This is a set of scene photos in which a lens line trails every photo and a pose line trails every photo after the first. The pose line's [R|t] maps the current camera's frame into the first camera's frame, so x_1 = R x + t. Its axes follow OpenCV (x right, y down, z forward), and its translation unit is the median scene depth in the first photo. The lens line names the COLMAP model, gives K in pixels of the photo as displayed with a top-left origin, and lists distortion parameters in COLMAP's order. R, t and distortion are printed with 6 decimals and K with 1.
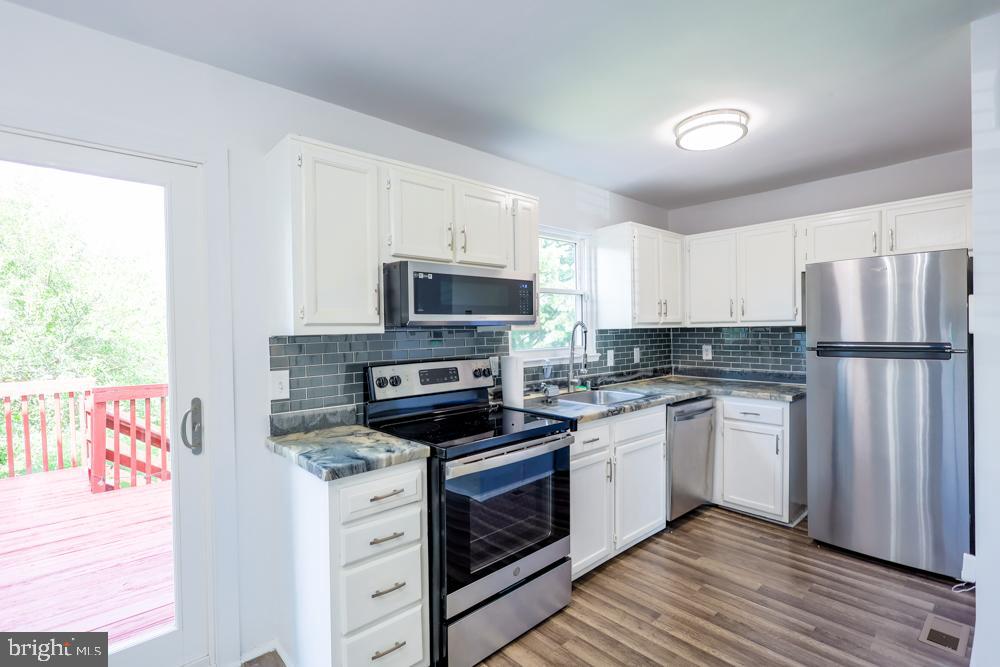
lens RADIAL K [[462.6, 0, 503.0], [0, 462.6, 333.2], [0, 0, 1]] dist [-0.005557, -0.000365]
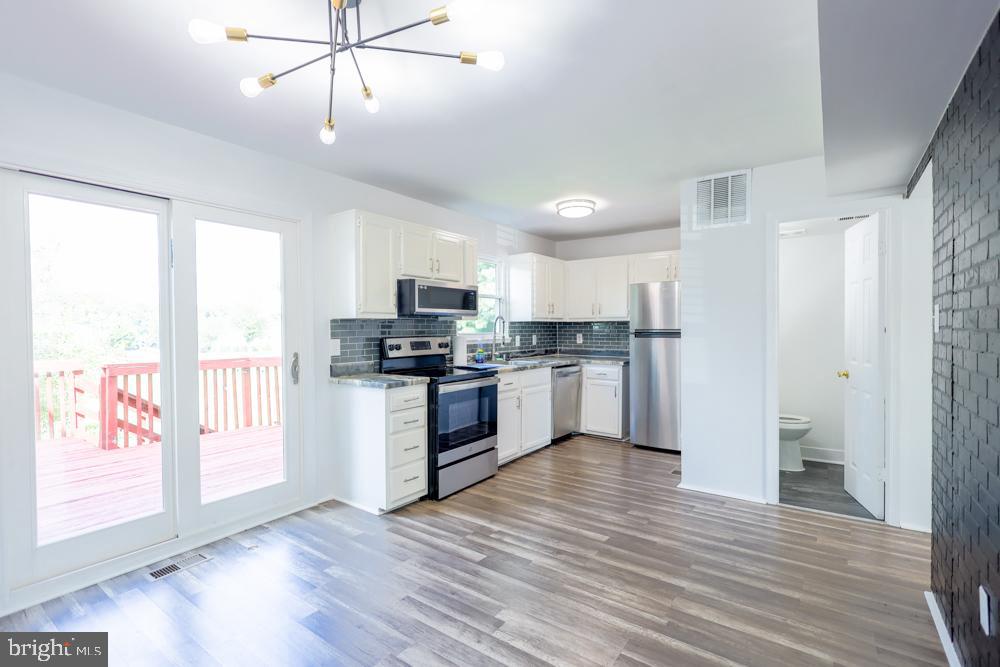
lens RADIAL K [[462.6, 0, 499.6], [0, 462.6, 332.7], [0, 0, 1]] dist [-0.005557, -0.000365]
pose [[0.978984, 0.009046, 0.203737, -0.186250], [-0.008587, 0.999958, -0.003137, 0.045082], [-0.203757, 0.001322, 0.979021, -0.651528]]
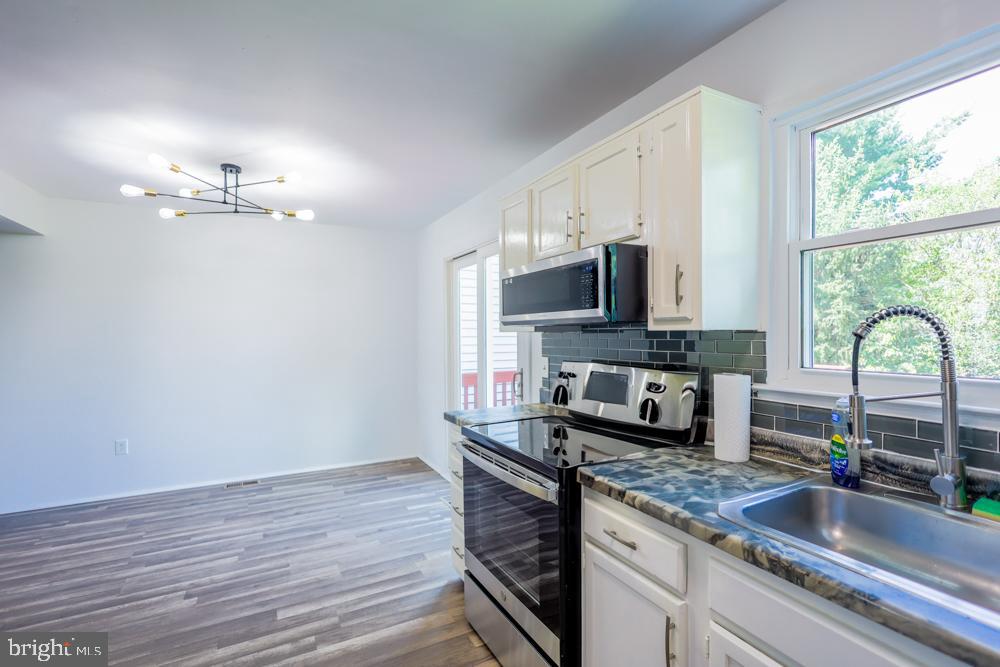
lens RADIAL K [[462.6, 0, 500.8], [0, 462.6, 333.3], [0, 0, 1]] dist [-0.005557, -0.000365]
pose [[-0.253499, 0.022787, -0.967067, 0.711836], [0.008777, 0.999736, 0.021256, -0.016681], [0.967296, -0.003100, -0.253632, 0.971246]]
